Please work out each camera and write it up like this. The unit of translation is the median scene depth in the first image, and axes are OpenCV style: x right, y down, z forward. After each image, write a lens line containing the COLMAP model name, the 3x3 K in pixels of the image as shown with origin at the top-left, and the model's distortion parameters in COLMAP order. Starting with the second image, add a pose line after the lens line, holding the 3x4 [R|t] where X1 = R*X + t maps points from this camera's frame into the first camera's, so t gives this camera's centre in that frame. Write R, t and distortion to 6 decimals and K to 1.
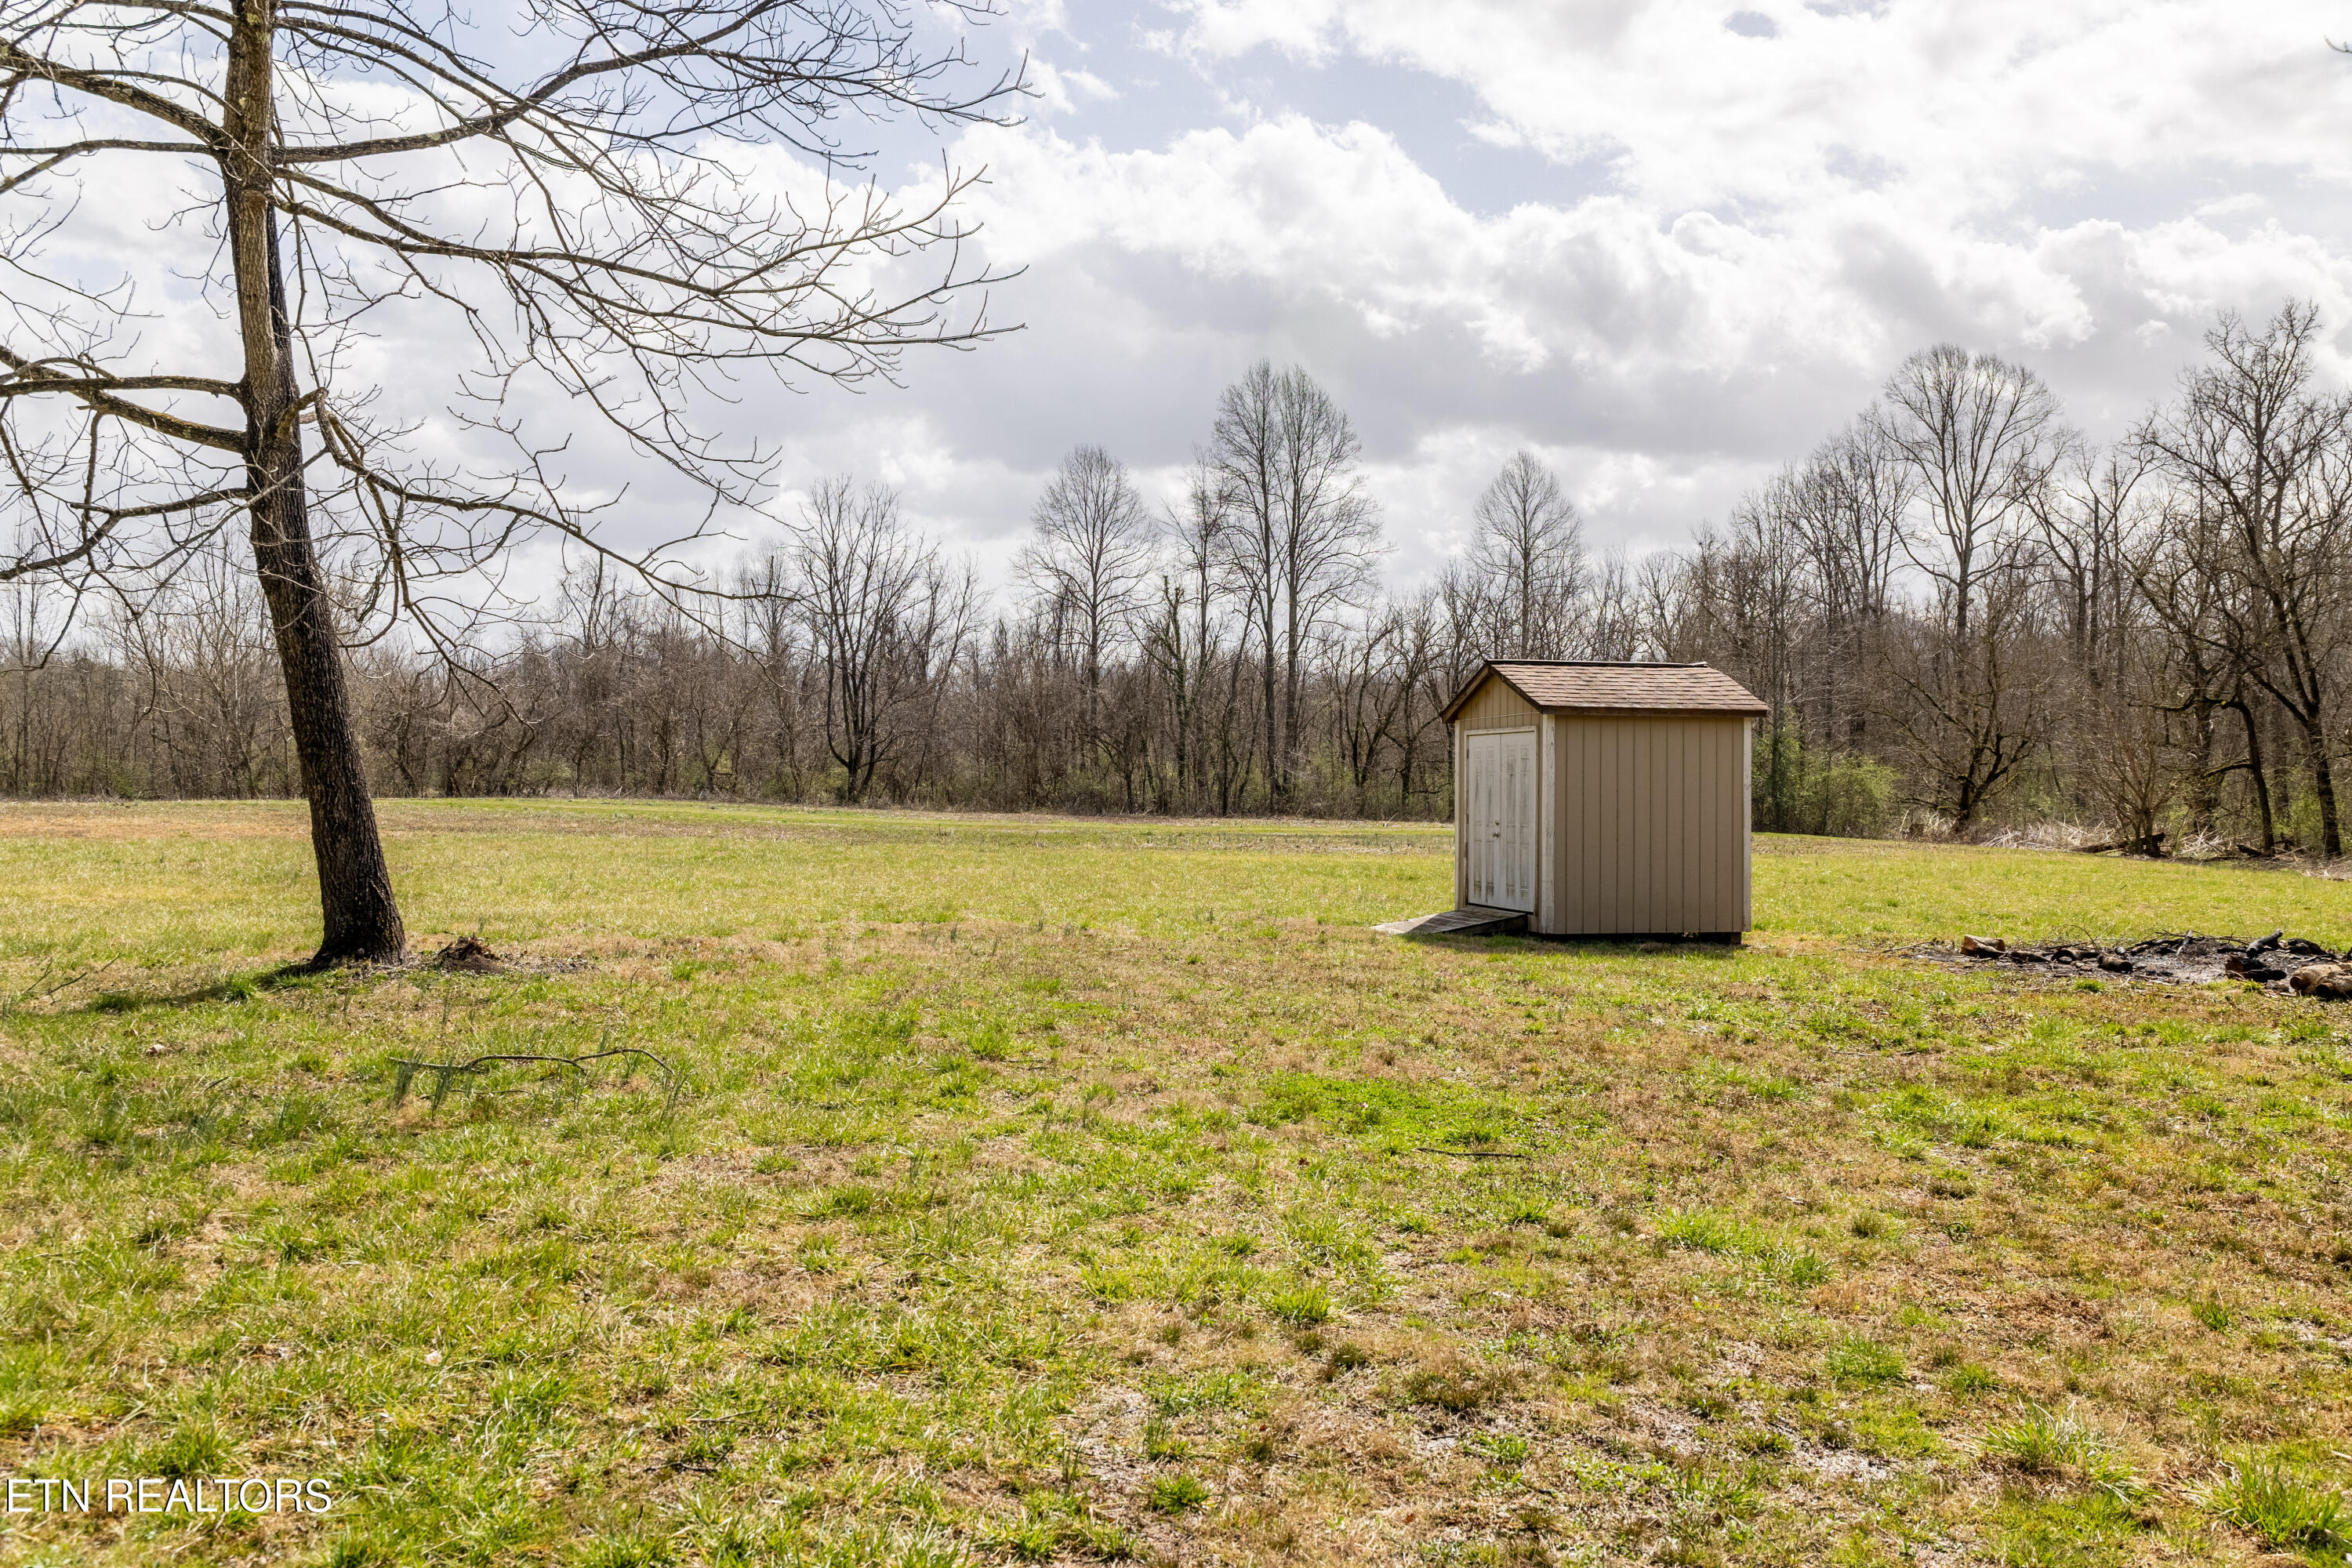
lens RADIAL K [[1889.1, 0, 1180.4], [0, 1889.1, 786.6], [0, 0, 1]] dist [-0.002753, -0.002206]
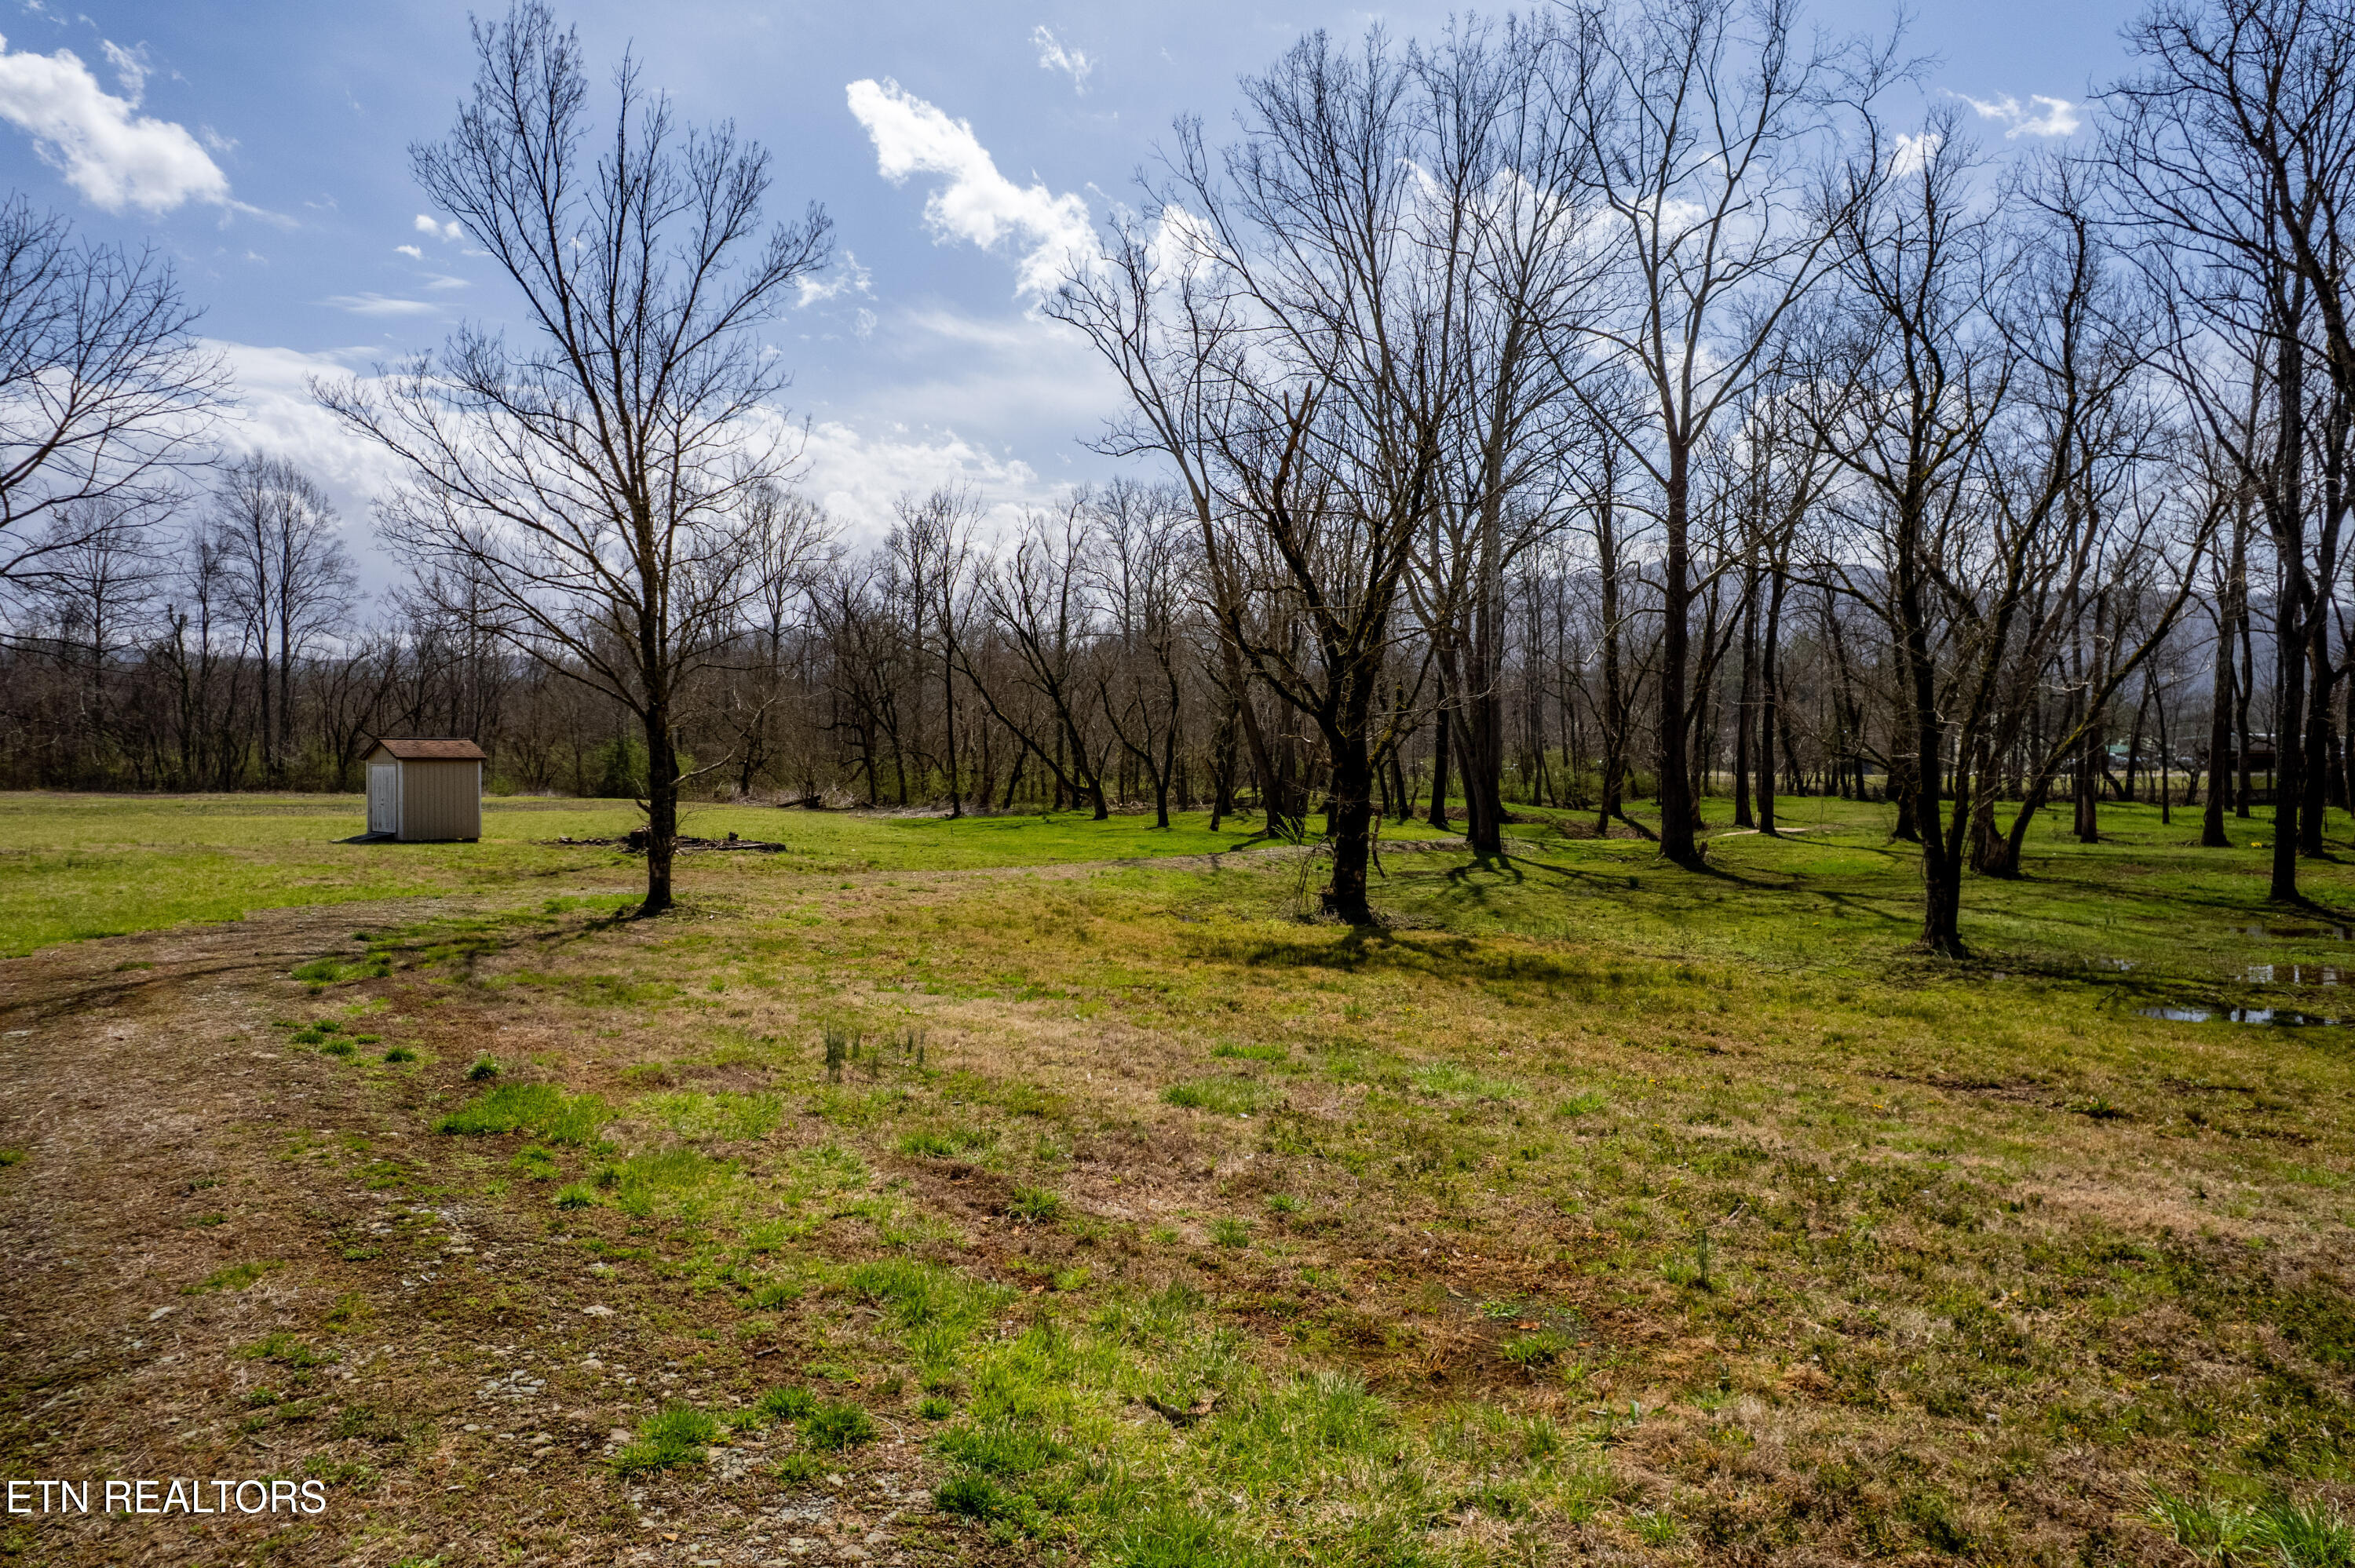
lens RADIAL K [[1521.5, 0, 1186.6], [0, 1521.5, 779.4], [0, 0, 1]] dist [-0.067446, 0.057994]
pose [[0.823137, -0.009244, 0.567767, -0.017058], [0.001641, 0.999902, 0.013901, -0.006160], [-0.567840, -0.010511, 0.823072, -0.239147]]
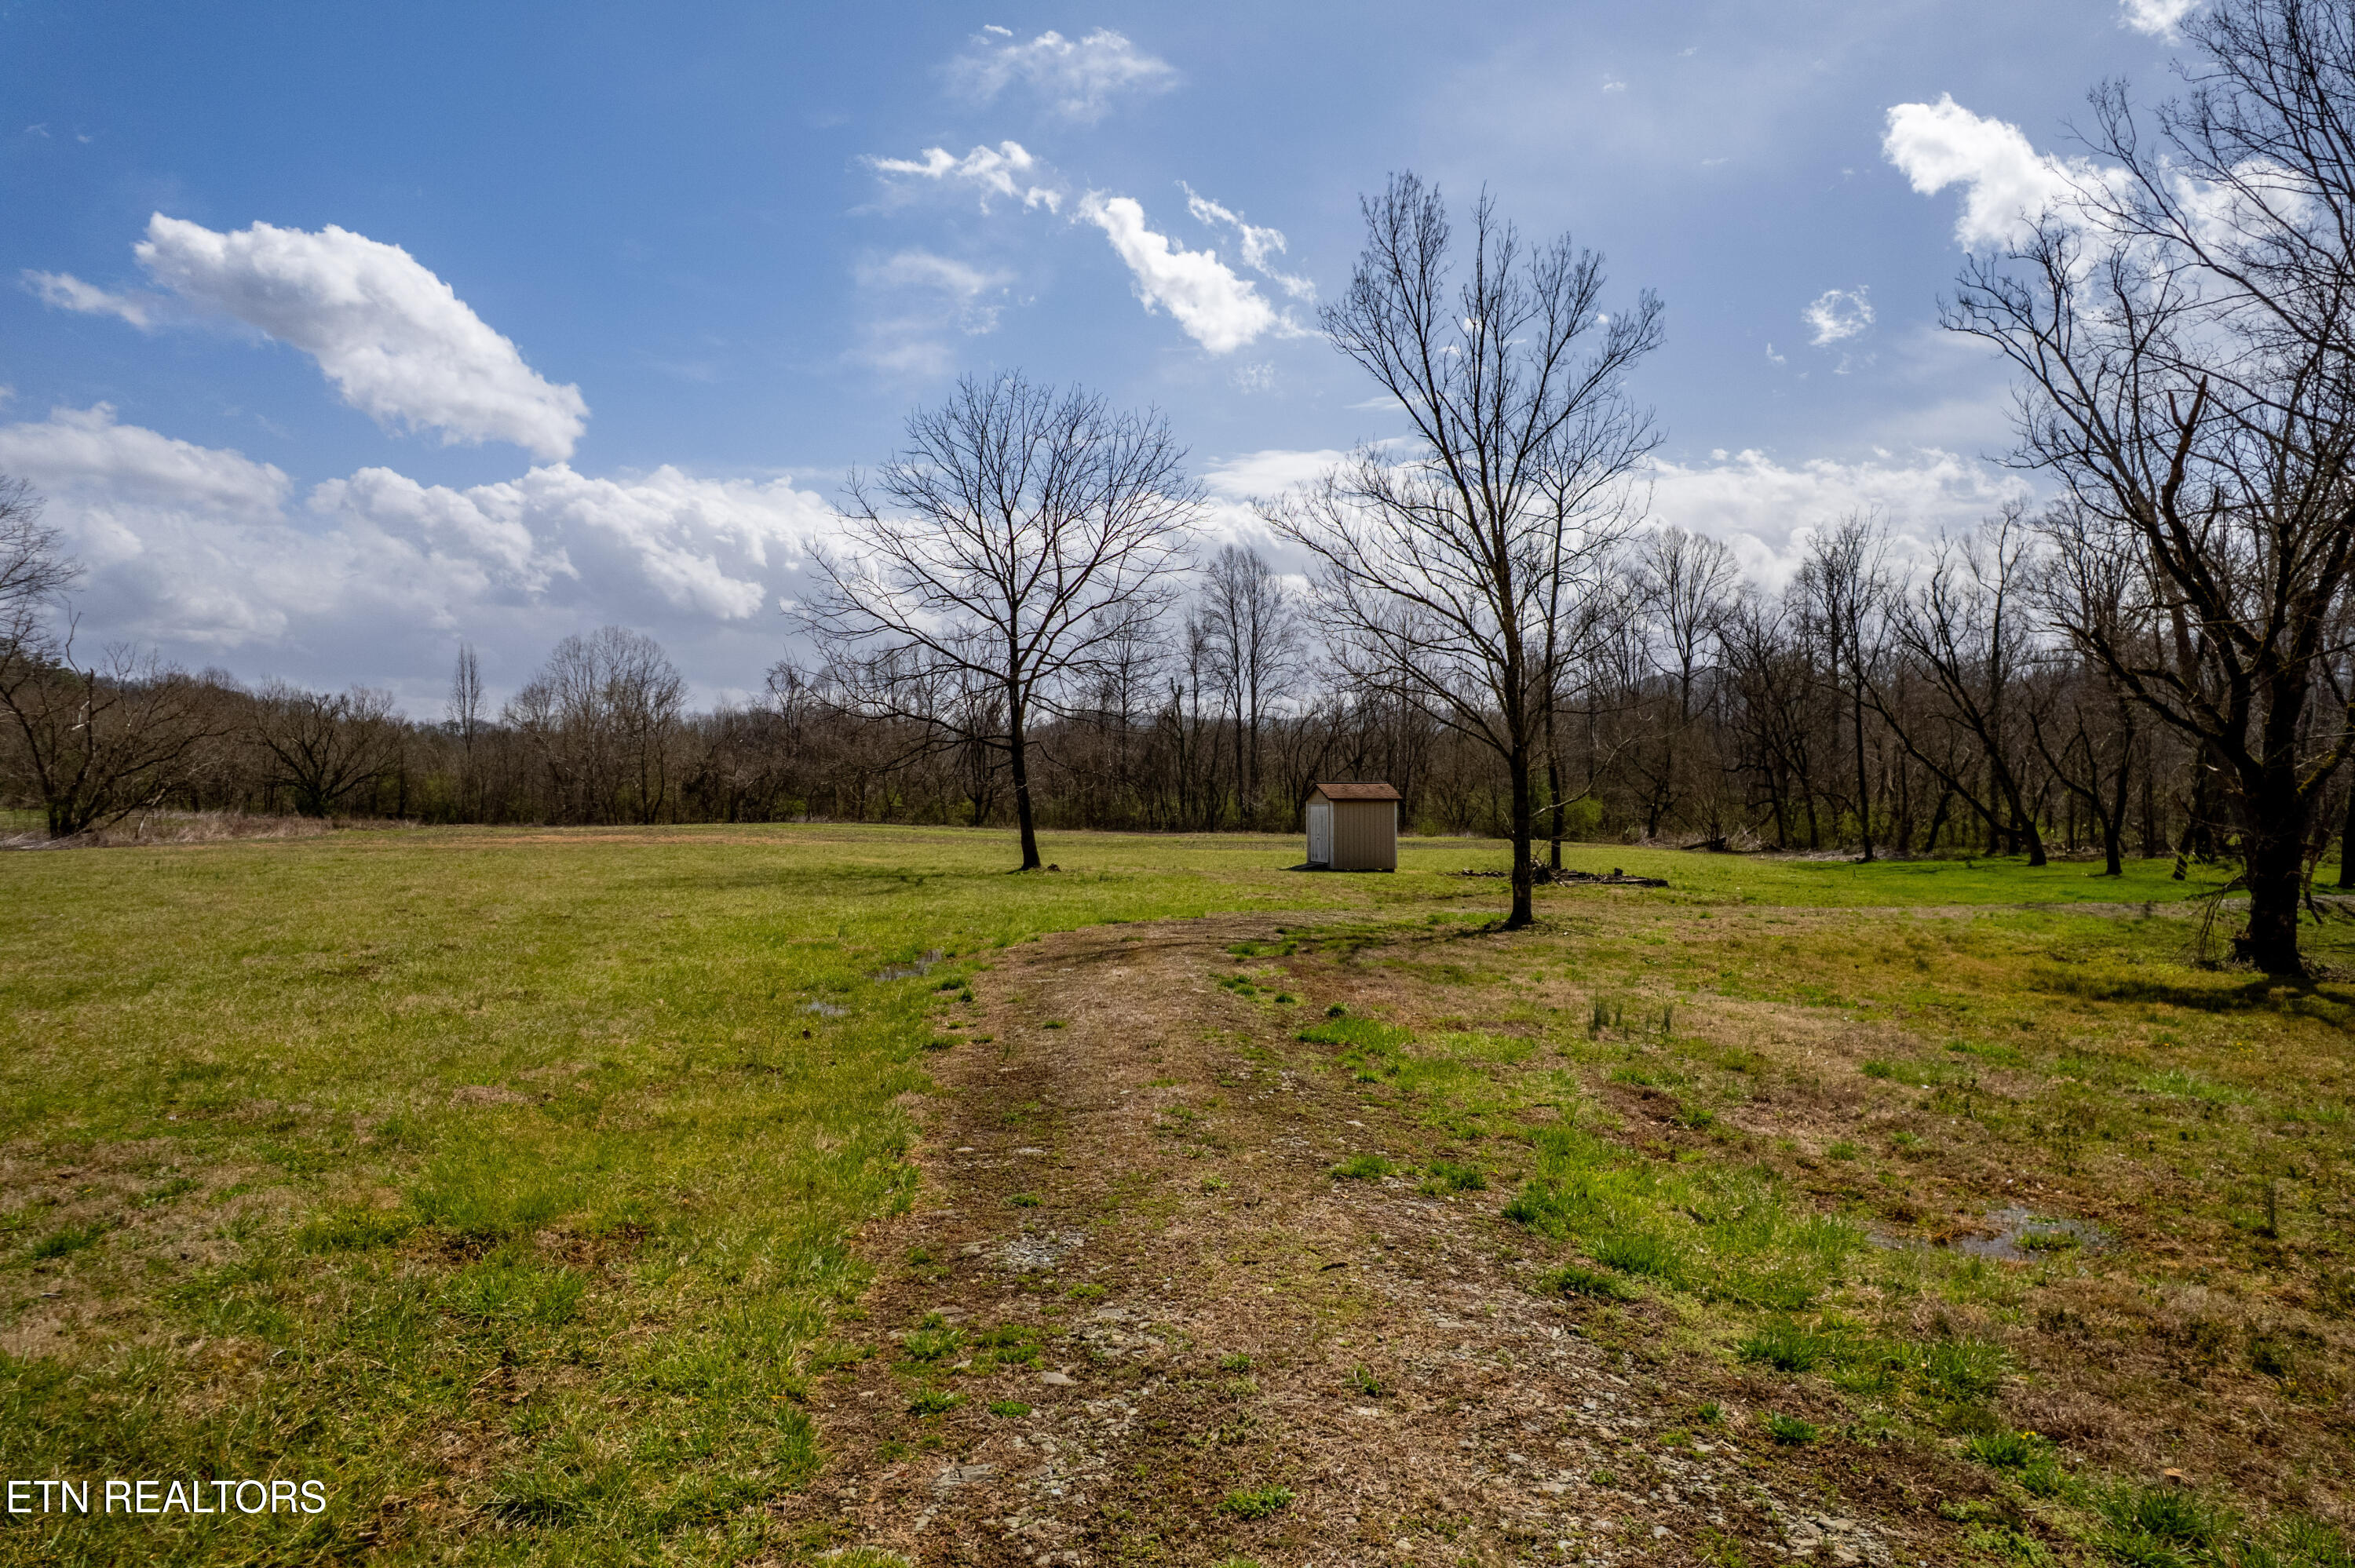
lens RADIAL K [[1521.5, 0, 1163.5], [0, 1521.5, 760.5], [0, 0, 1]] dist [-0.067446, 0.057994]
pose [[0.999983, -0.005873, -0.000378, -0.015081], [0.005859, 0.999496, -0.031191, -0.004483], [0.000561, 0.031188, 0.999513, -0.263677]]
